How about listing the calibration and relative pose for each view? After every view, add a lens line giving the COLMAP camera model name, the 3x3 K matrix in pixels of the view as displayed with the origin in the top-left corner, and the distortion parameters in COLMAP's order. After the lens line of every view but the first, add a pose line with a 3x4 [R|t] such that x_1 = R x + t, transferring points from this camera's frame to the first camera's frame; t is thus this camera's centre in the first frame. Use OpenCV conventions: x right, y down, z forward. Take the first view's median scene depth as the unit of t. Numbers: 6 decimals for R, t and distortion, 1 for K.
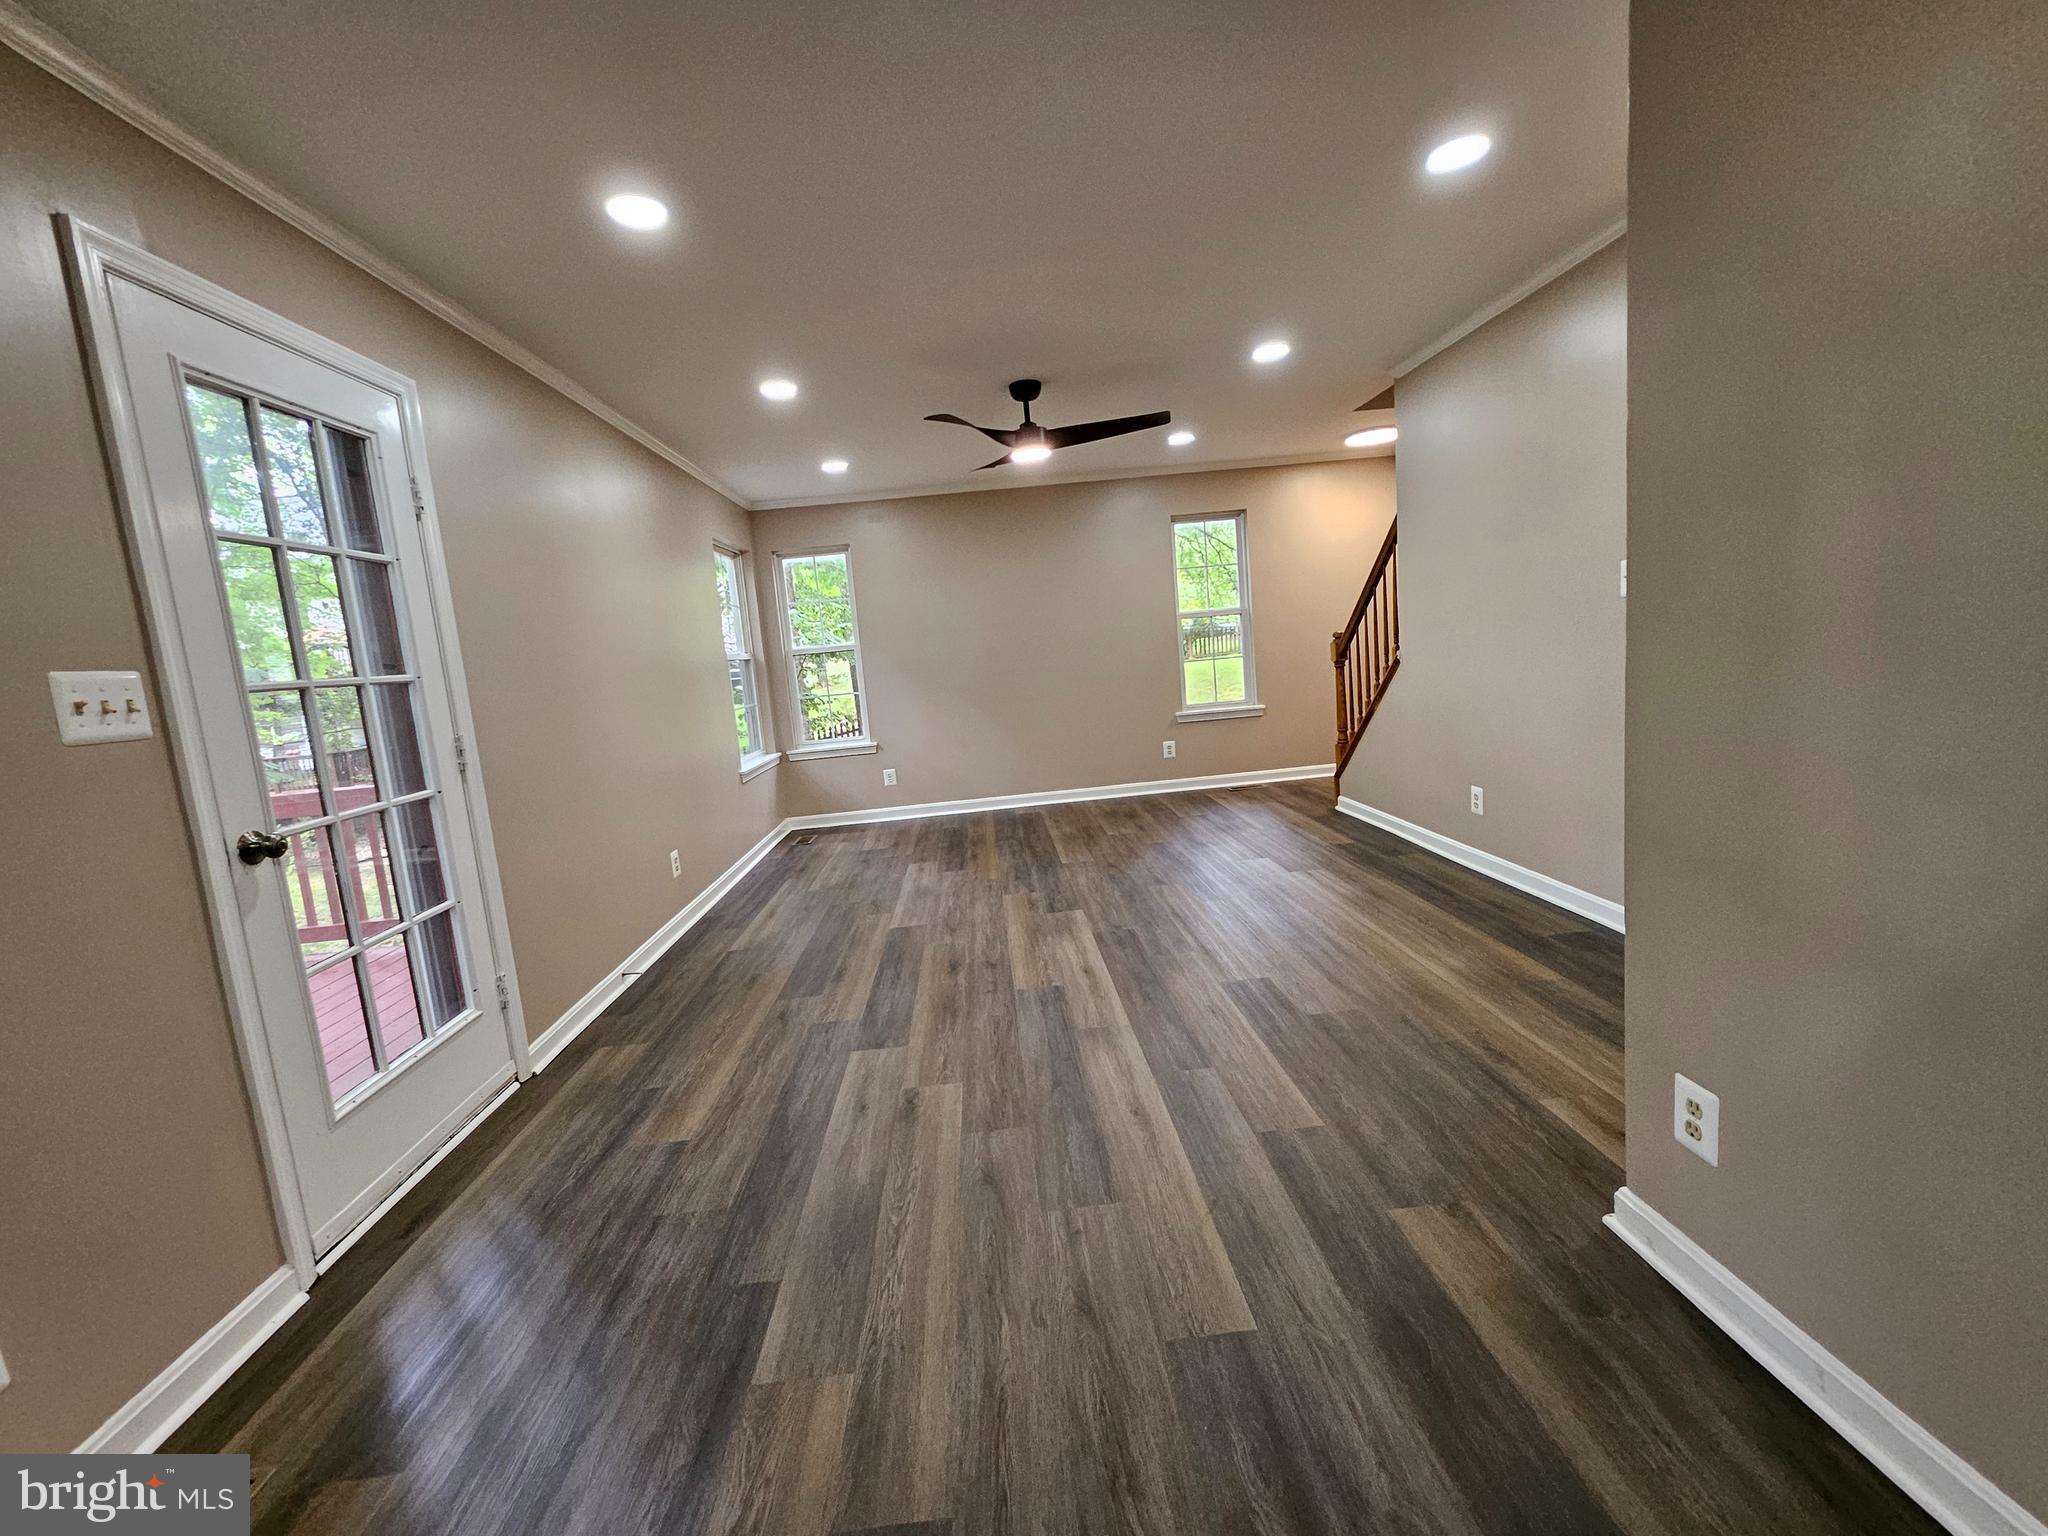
lens RADIAL K [[844.4, 0, 1018.8], [0, 844.4, 763.8], [0, 0, 1]] dist [0.000234, -0.000621]
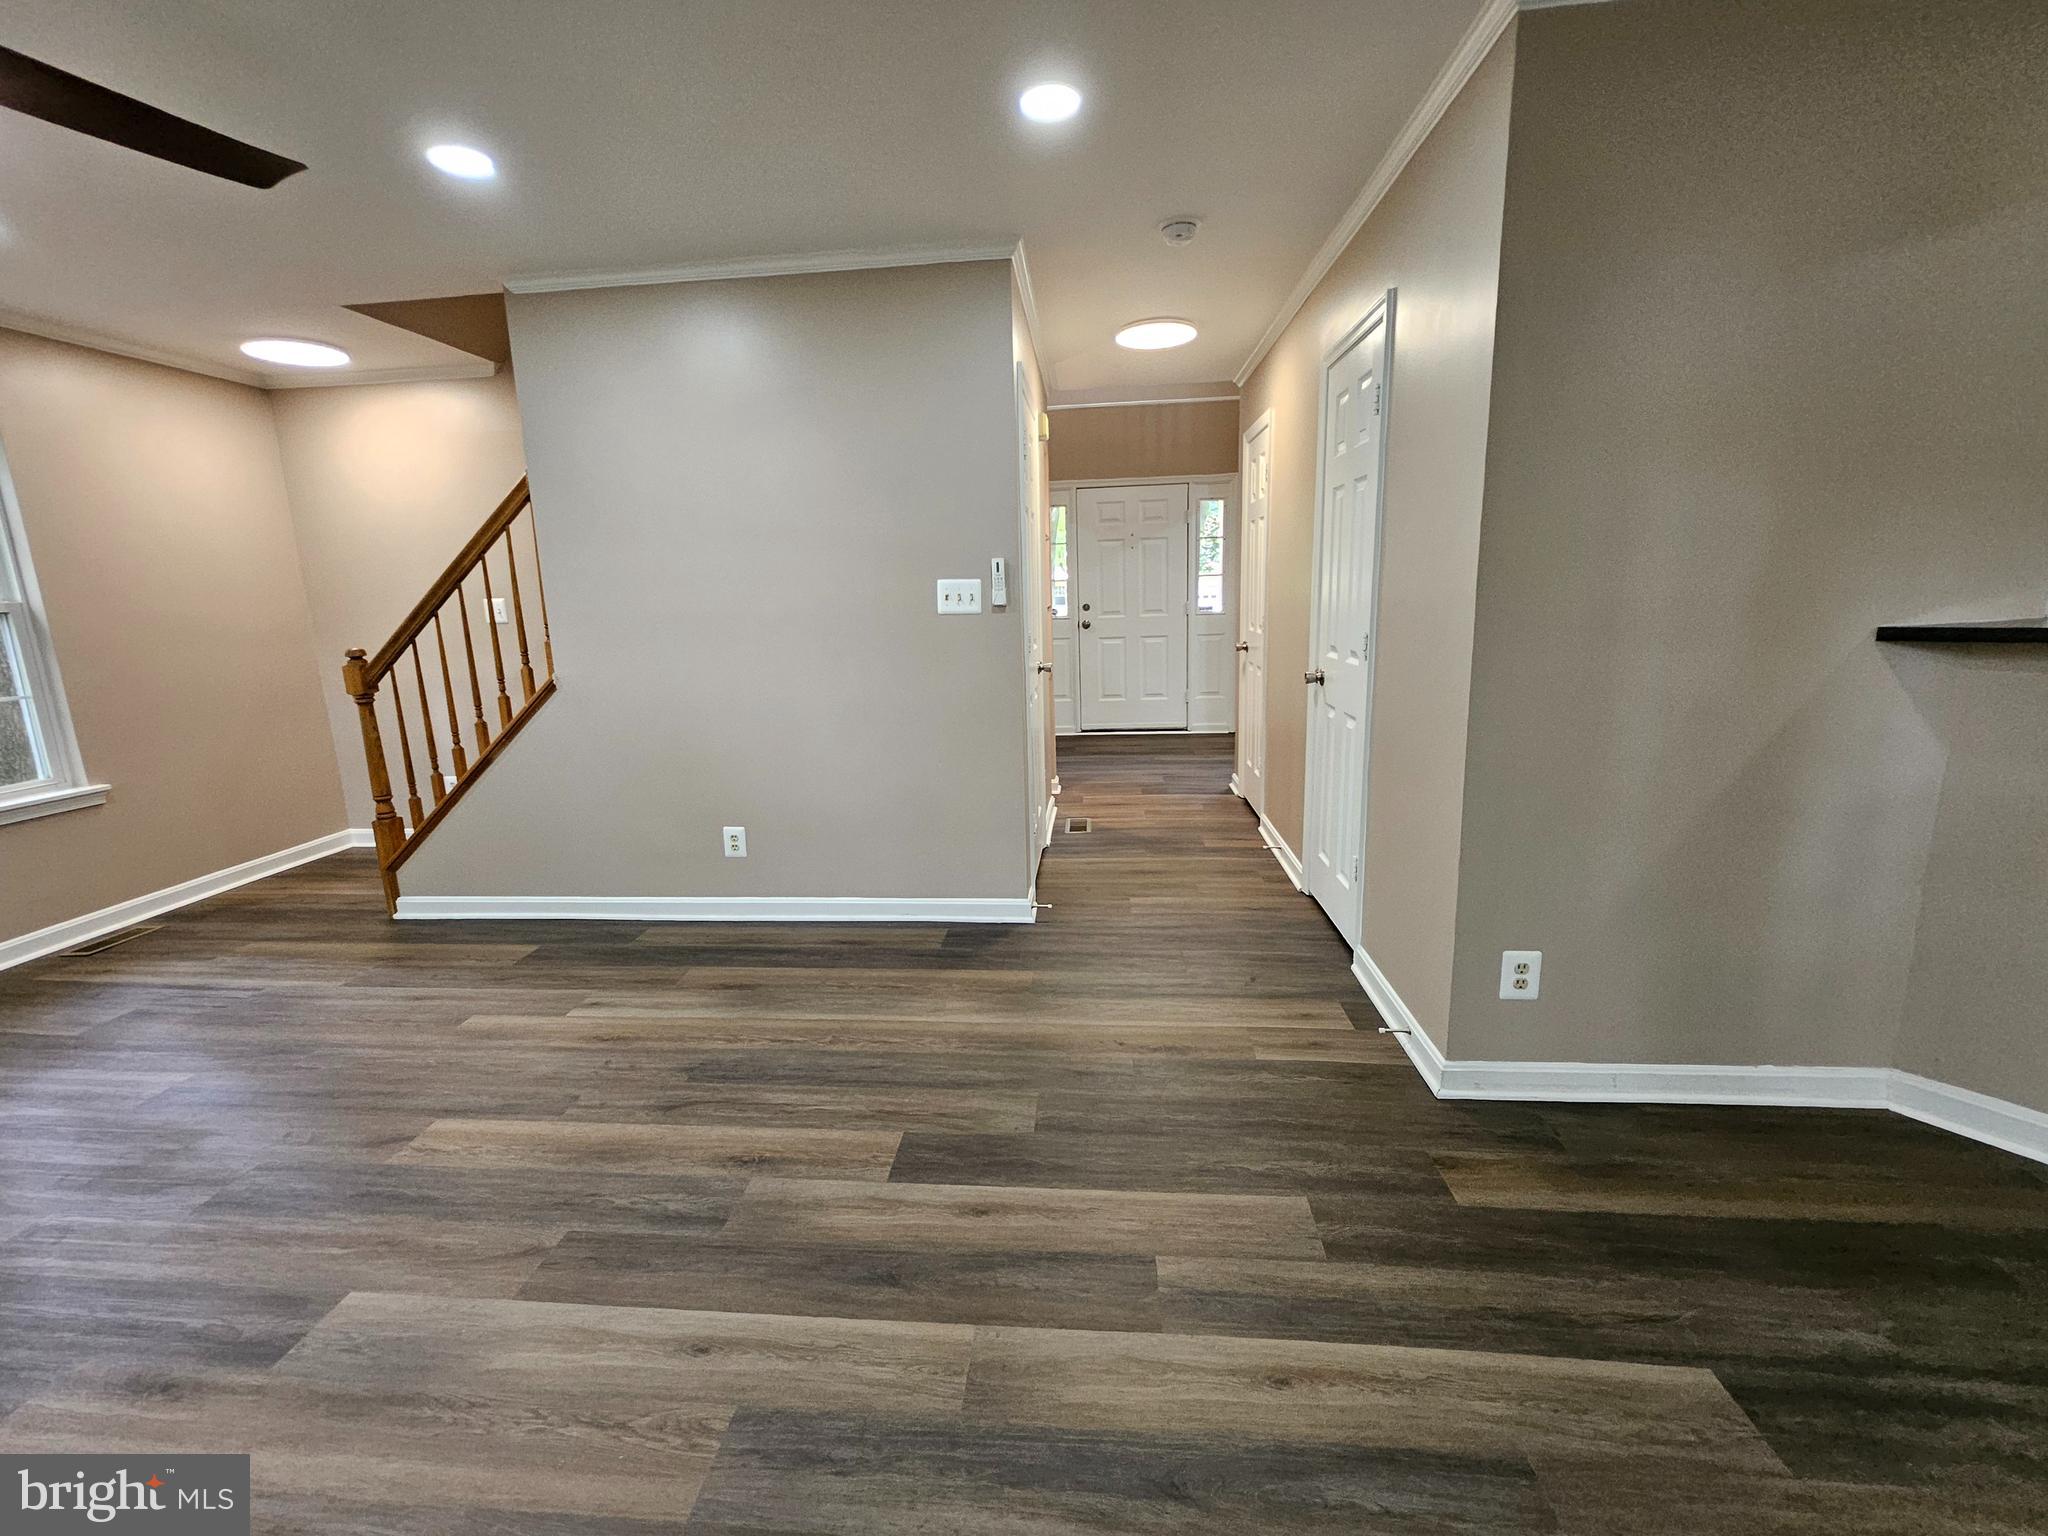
lens RADIAL K [[844.4, 0, 1015.6], [0, 844.4, 757.8], [0, 0, 1]] dist [0.000234, -0.000621]
pose [[0.150900, -0.109546, 0.982461, -0.399890], [0.152778, 0.984485, 0.086306, -0.113511], [-0.976672, 0.137075, 0.165295, 0.893505]]
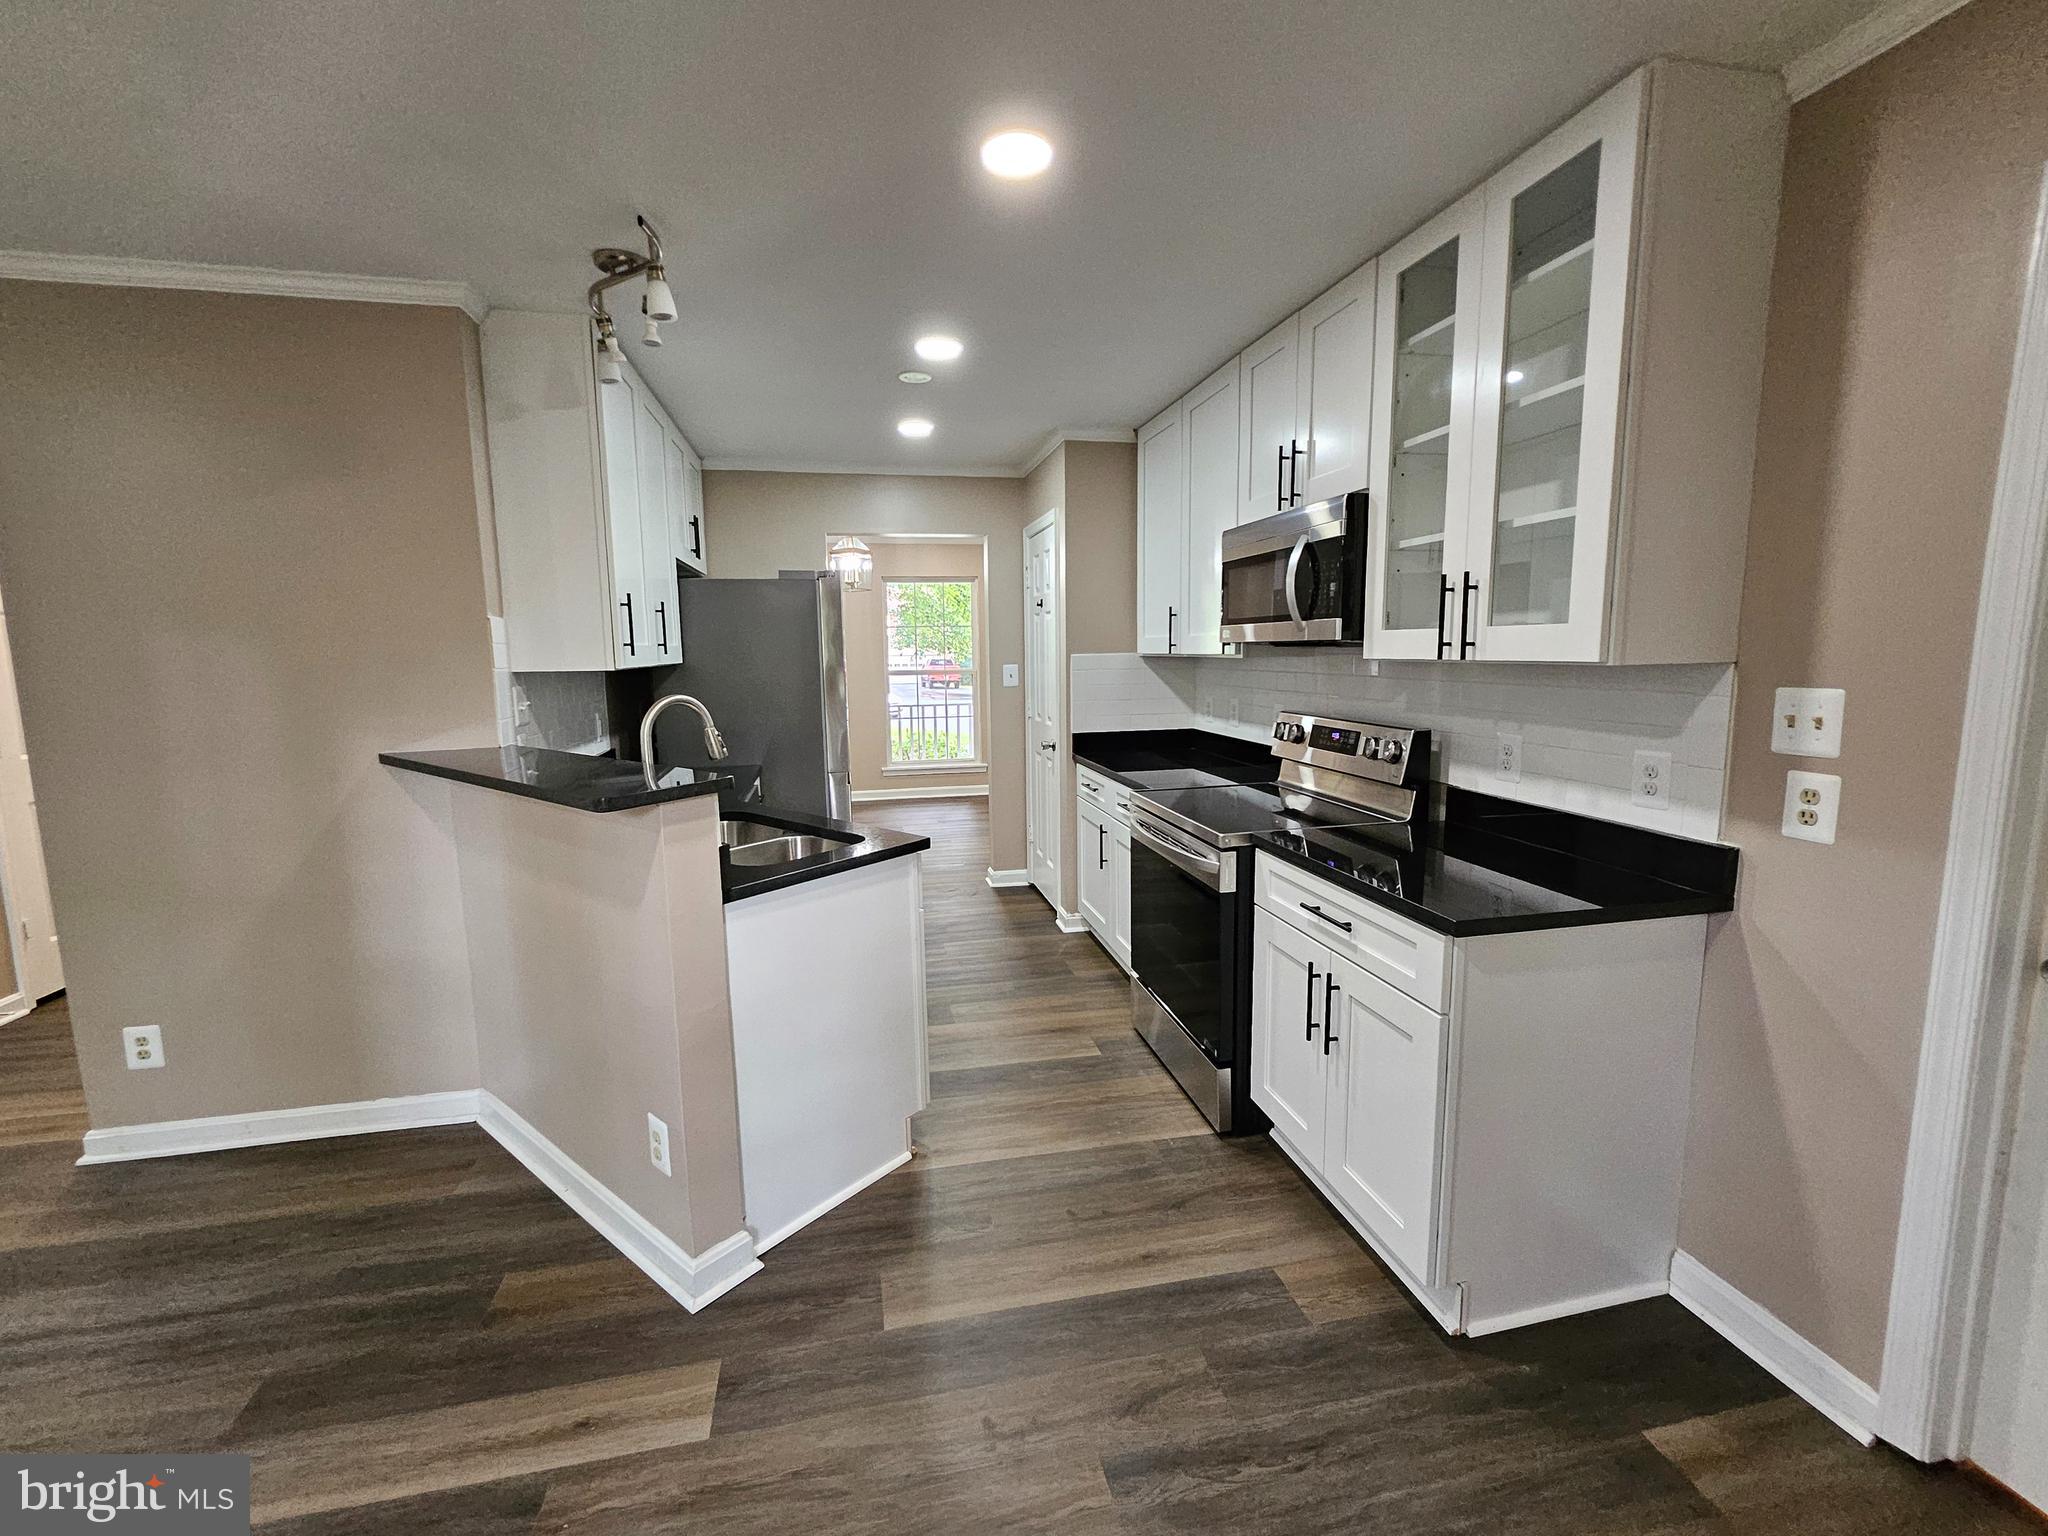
lens RADIAL K [[844.4, 0, 1013.0], [0, 844.4, 759.4], [0, 0, 1]] dist [0.000234, -0.000621]
pose [[-0.149648, -0.035436, 0.988104, -0.628654], [0.155244, 0.986120, 0.058877, 0.015470], [-0.976476, 0.162208, -0.142069, -0.310116]]
